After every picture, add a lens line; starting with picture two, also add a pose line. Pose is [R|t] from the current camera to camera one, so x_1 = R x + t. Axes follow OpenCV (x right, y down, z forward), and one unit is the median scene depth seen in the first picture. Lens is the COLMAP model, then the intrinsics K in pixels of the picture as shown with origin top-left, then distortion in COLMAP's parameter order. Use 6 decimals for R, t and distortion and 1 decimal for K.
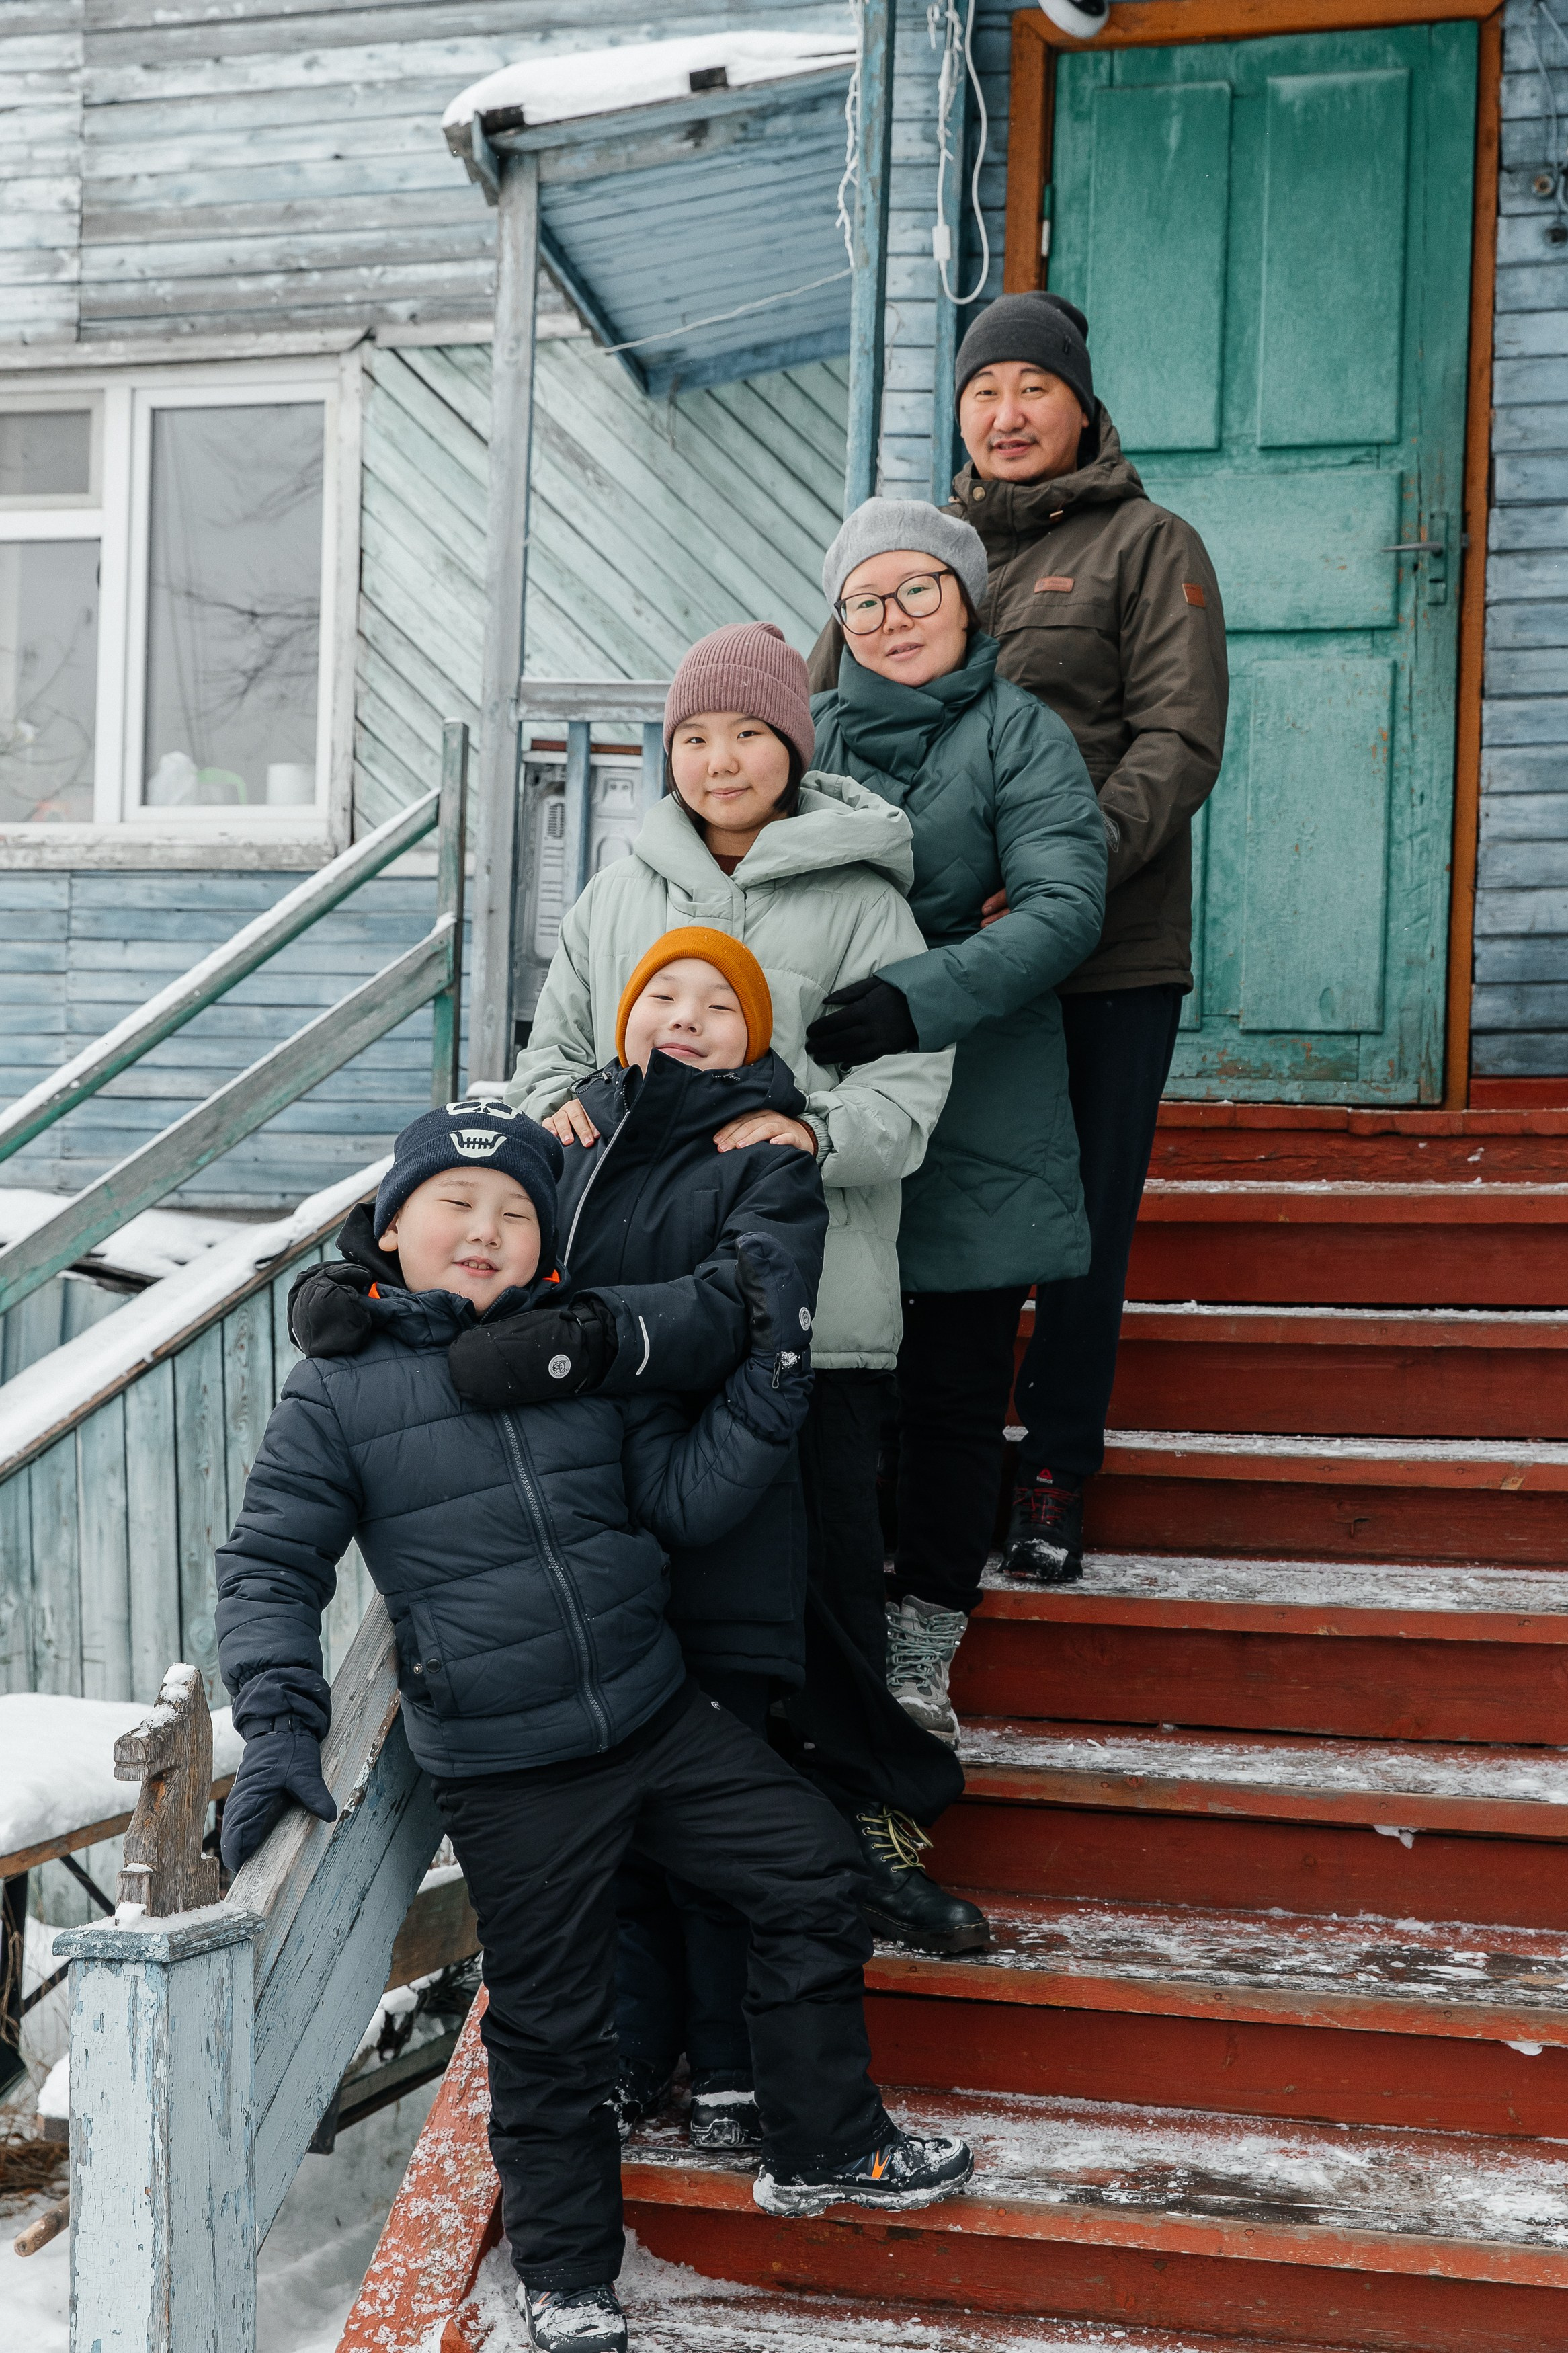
lens RADIAL K [[3241.7, 0, 777.0], [0, 3241.7, 1170.0], [0, 0, 1]] dist [0.011625, -0.003240]
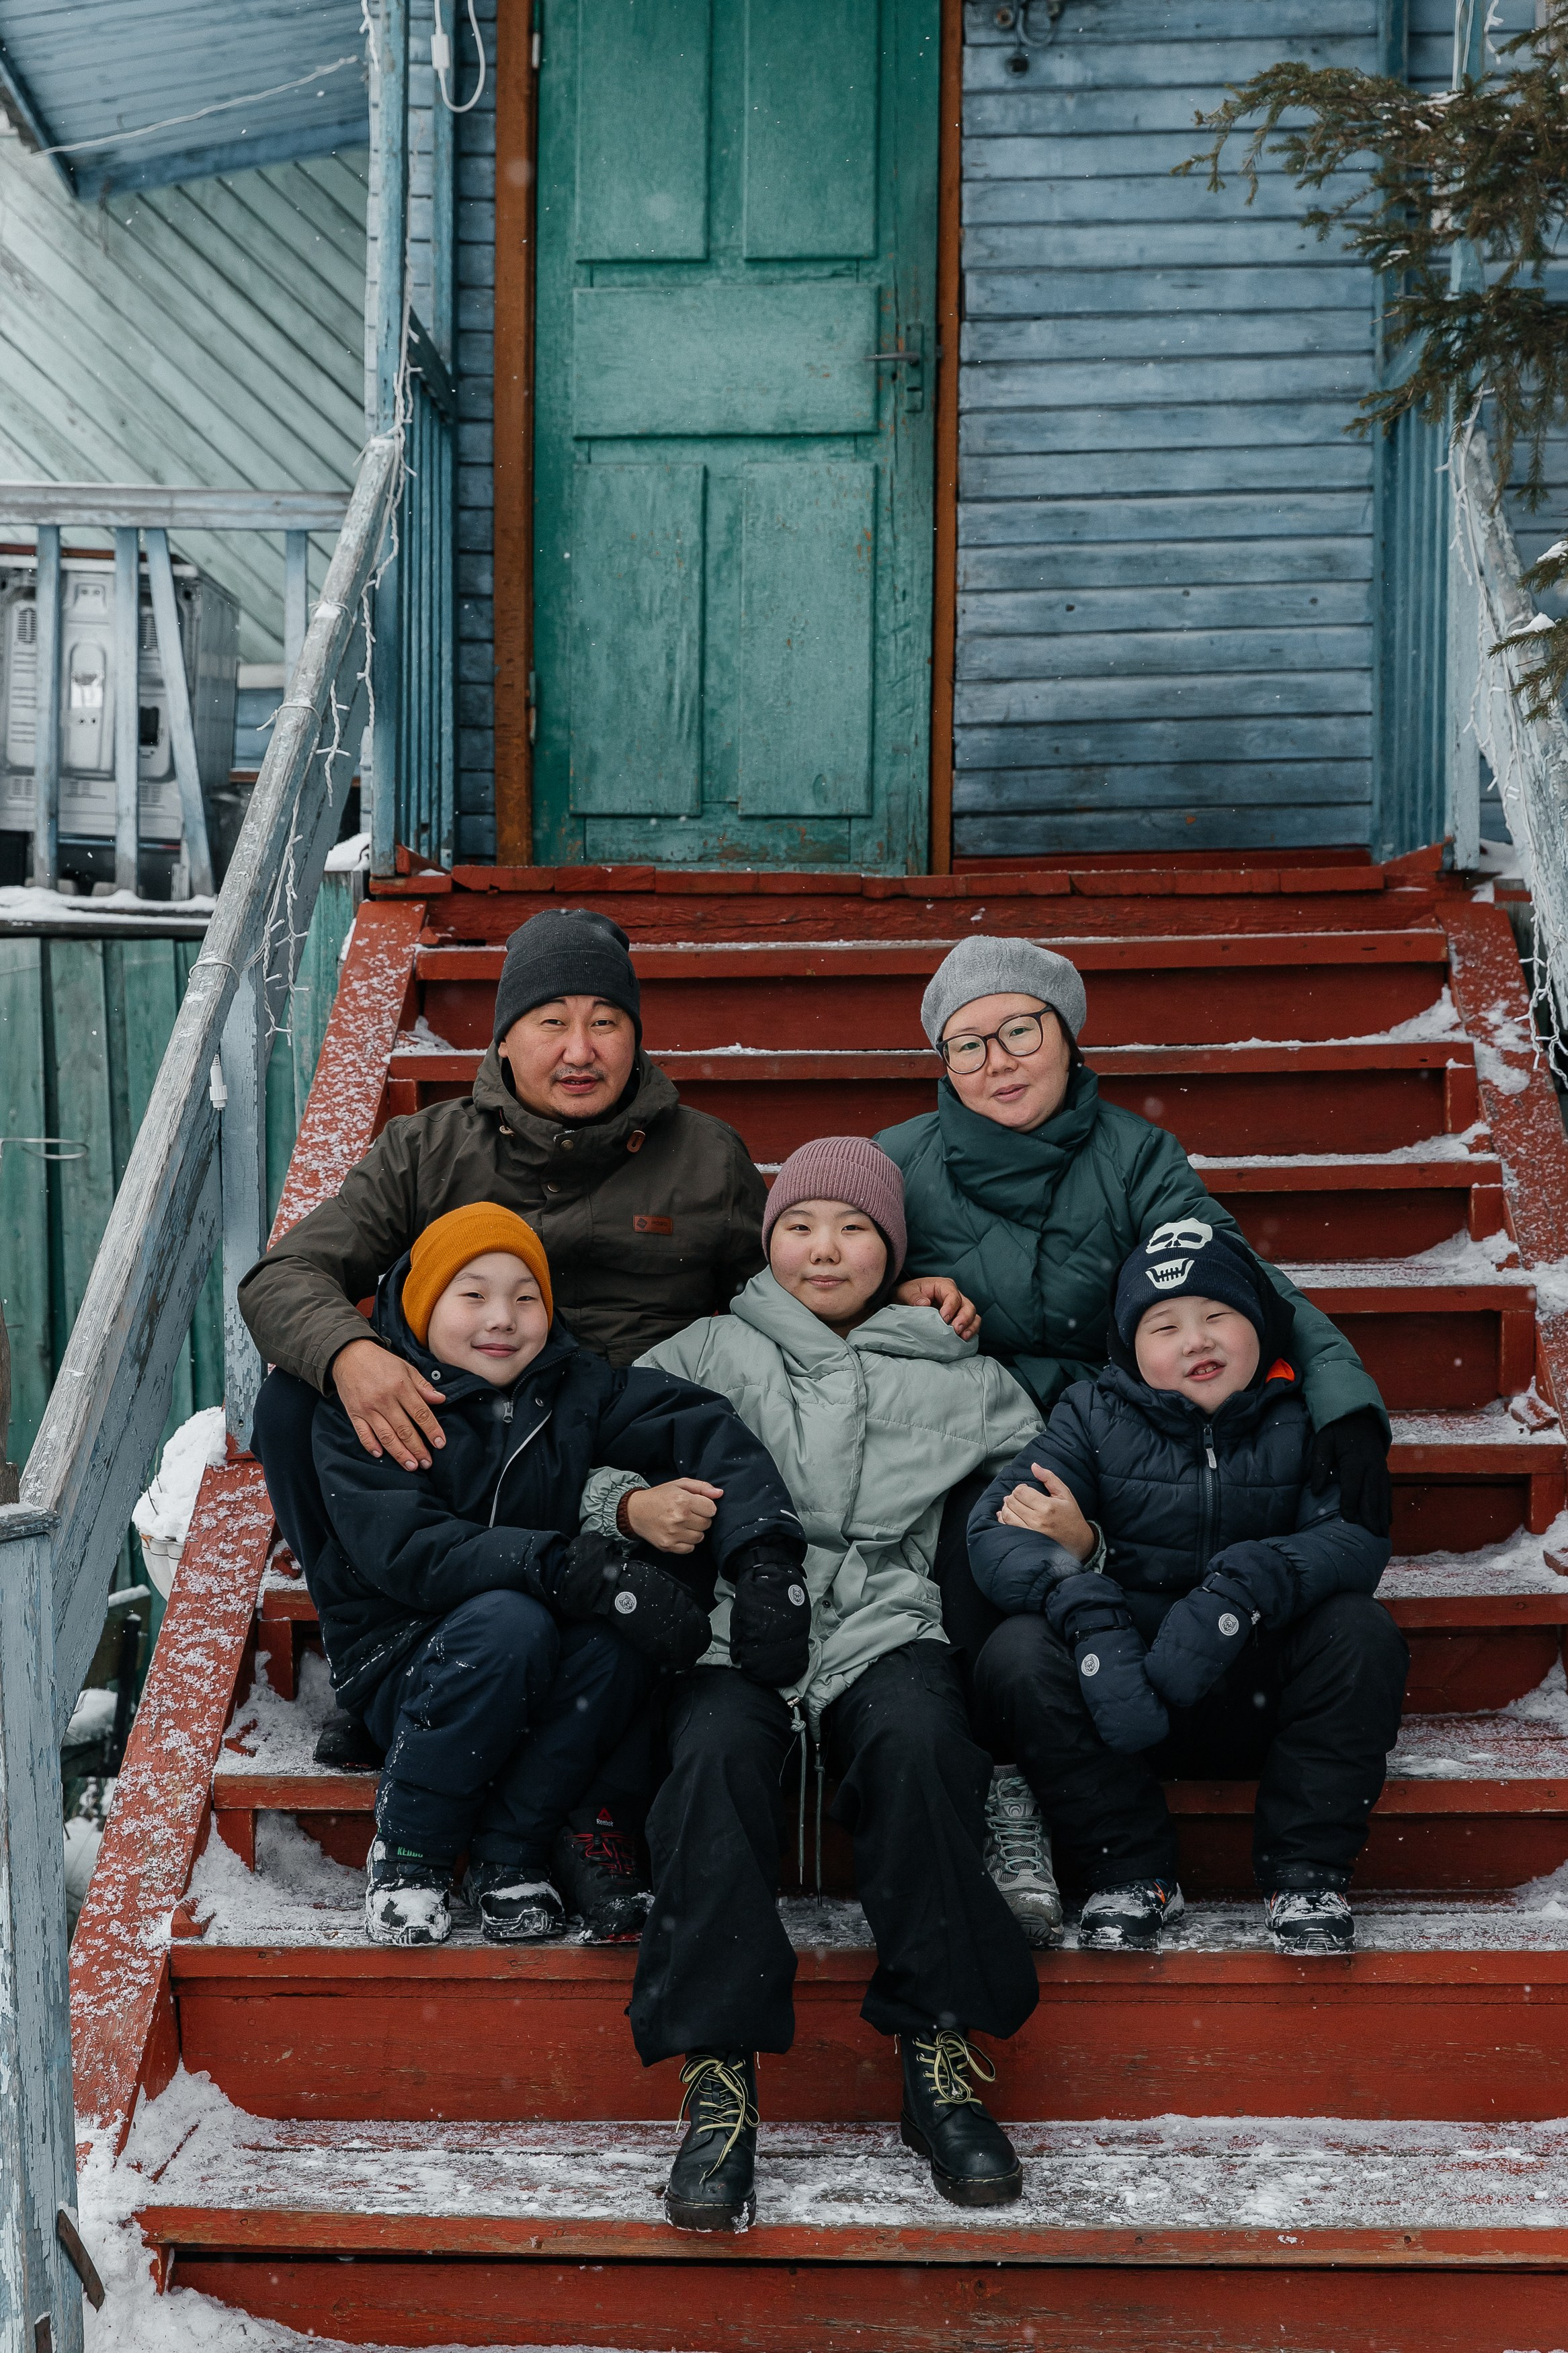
lens RADIAL K [[3489.3, 0, 747.6], [0, 3489.3, 1181.7], [0, 0, 1]] dist [0.003518, -0.006718]
pose [[0.981916, -0.025757, 0.187558, -0.071014], [0.019394, 0.999175, 0.035680, 0.035690], [-0.188322, -0.031397, 0.981605, -0.119581]]
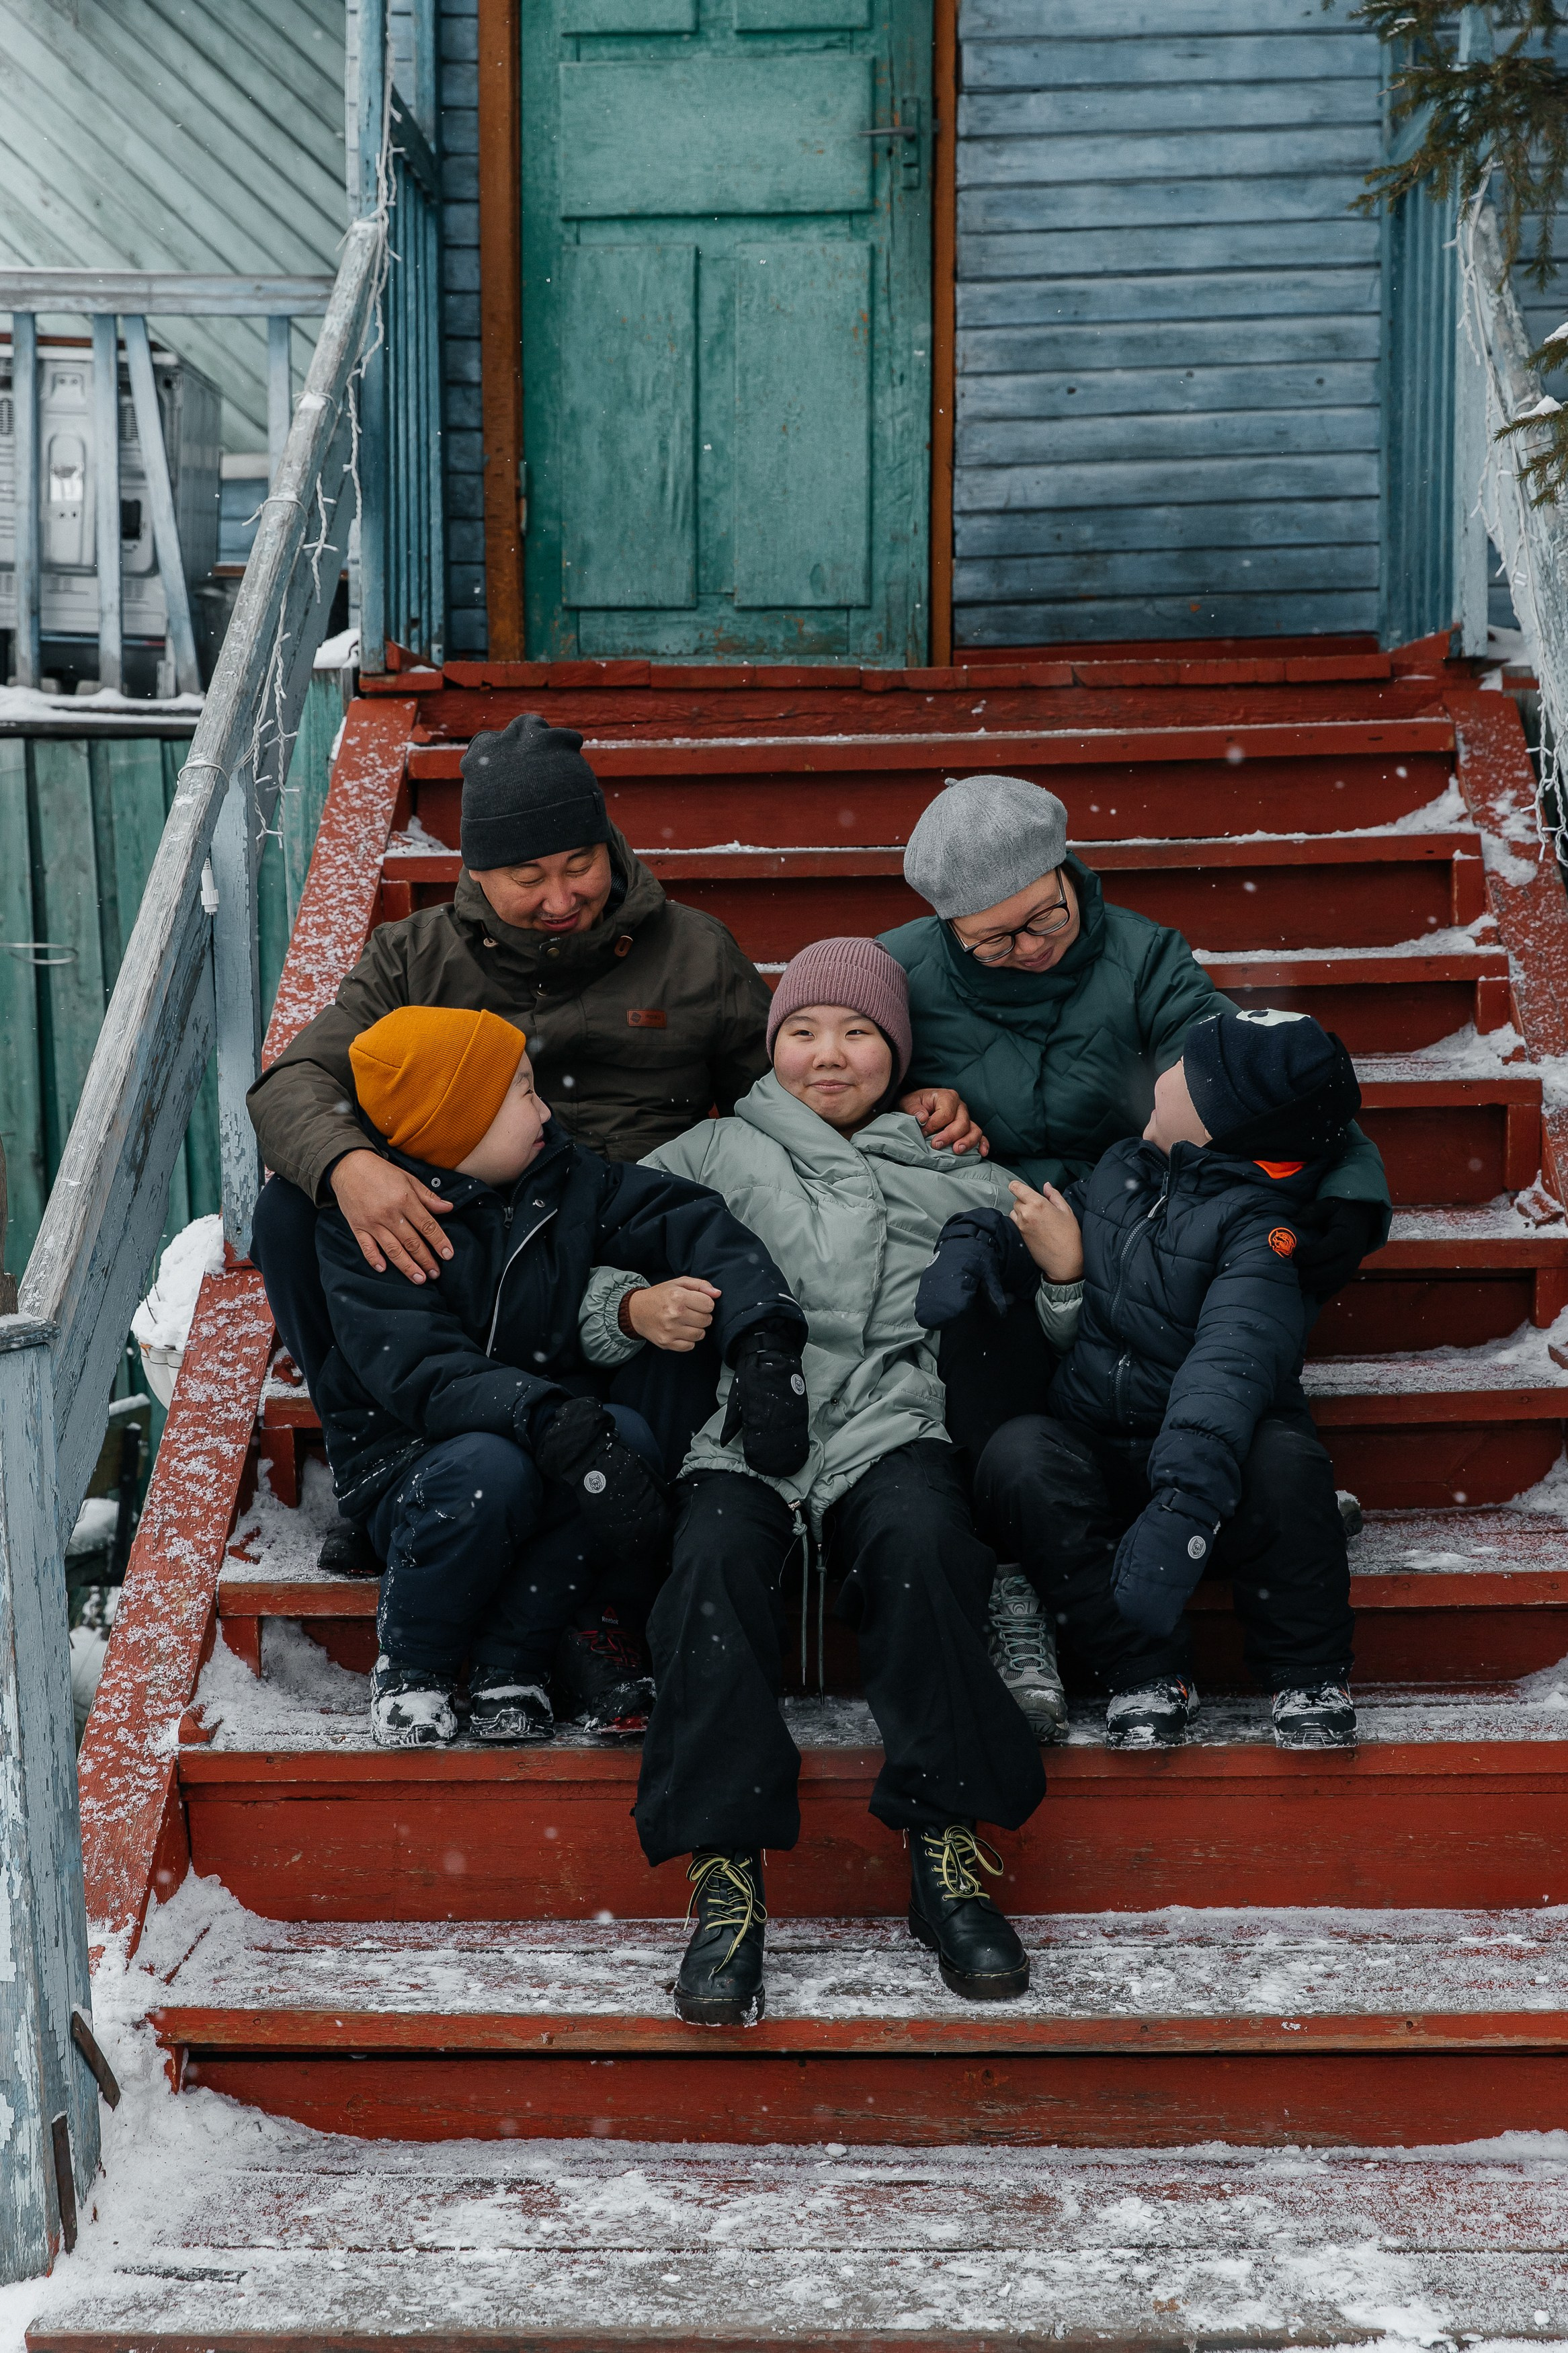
lens RADIAL K [[3556.0, 0, 784.0], [0, 3556.0, 1176.5], [0, 0, 1]] dist [-0.020876, 0.152260]
pose [[0.979777, -0.046108, 0.194705, -0.071762], [0.028649, 0.995388, 0.091552, 0.034579], [-0.198029, -0.084123, 0.976580, -0.127028]]
